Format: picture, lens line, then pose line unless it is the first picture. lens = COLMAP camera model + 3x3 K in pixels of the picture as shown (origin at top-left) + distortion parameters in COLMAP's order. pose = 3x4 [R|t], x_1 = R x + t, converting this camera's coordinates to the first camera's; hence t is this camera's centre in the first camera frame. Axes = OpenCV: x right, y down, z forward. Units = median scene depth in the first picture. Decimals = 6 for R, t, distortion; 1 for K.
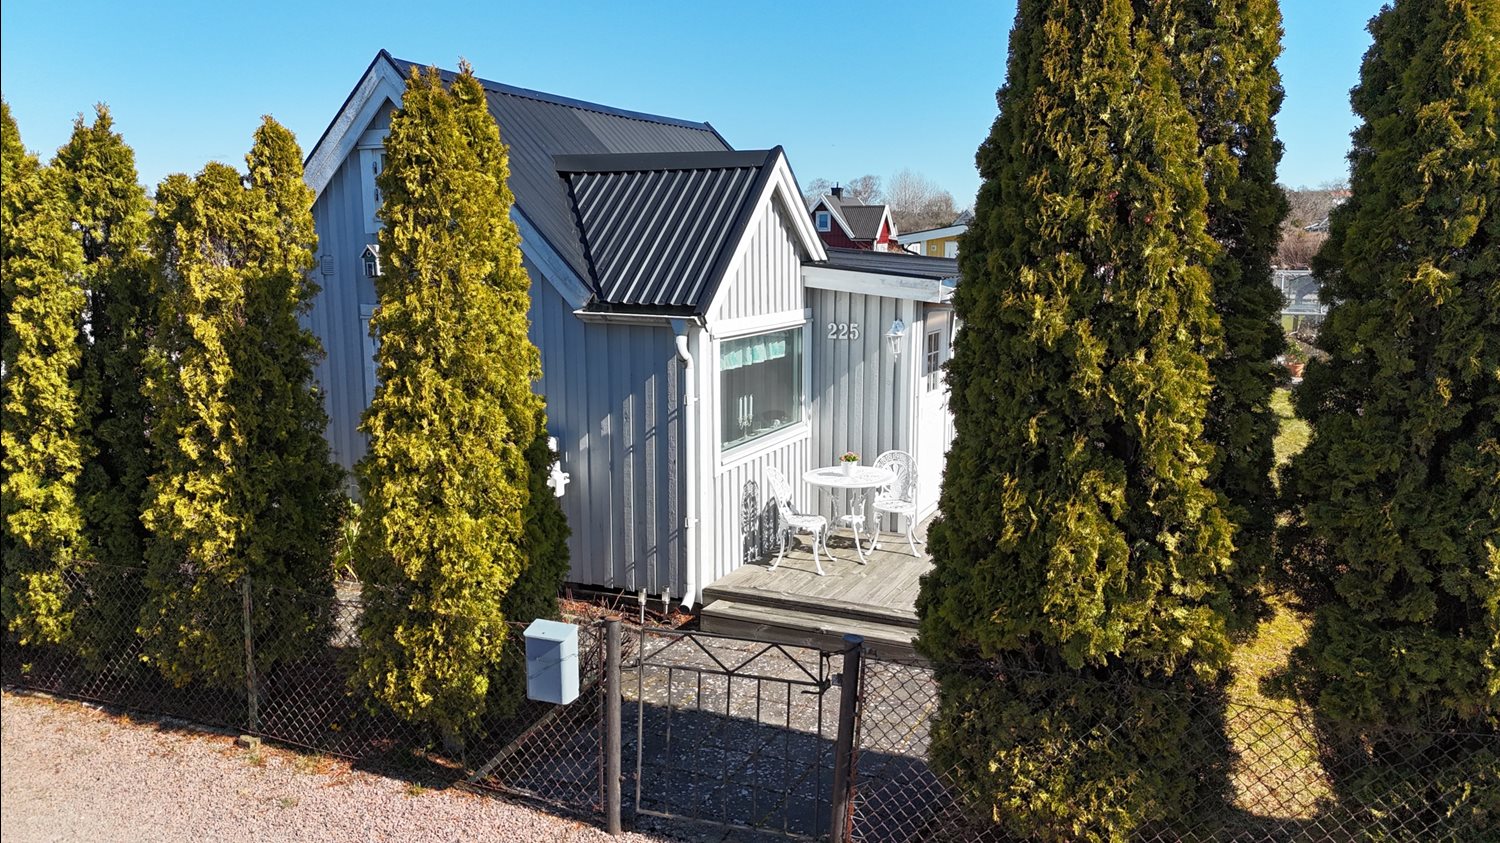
lens RADIAL K [[1133.9, 0, 753.5], [0, 1133.9, 425.1], [0, 0, 1]] dist [0.045864, -0.048250]
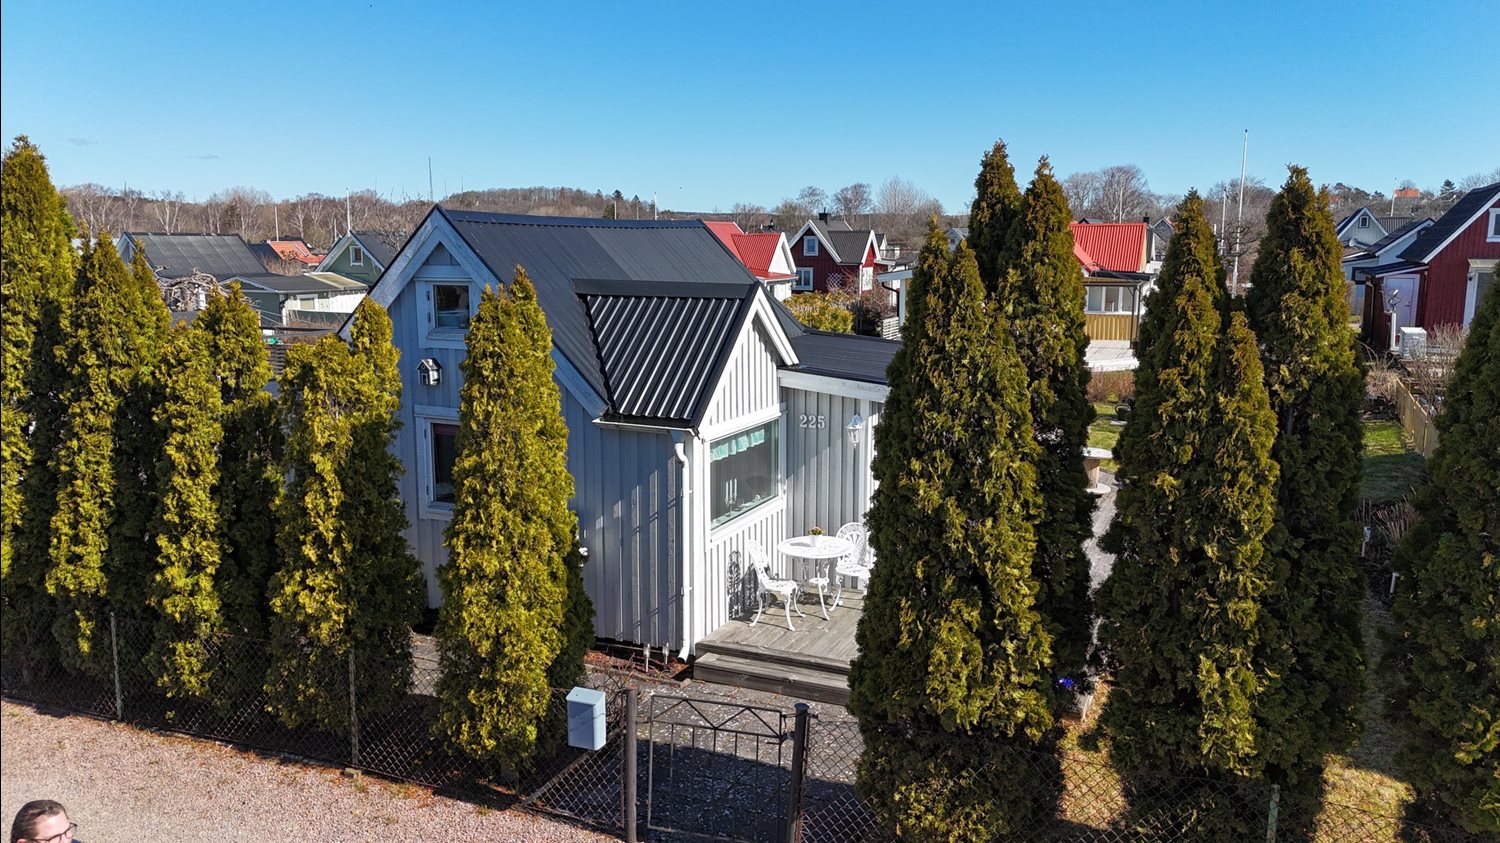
lens RADIAL K [[1133.9, 0, 755.8], [0, 1133.9, 418.2], [0, 0, 1]] dist [0.045864, -0.048250]
pose [[0.999959, 0.000493, 0.009042, 0.014147], [-0.000430, 0.999976, -0.006948, -0.135716], [-0.009045, 0.006944, 0.999935, -0.356055]]
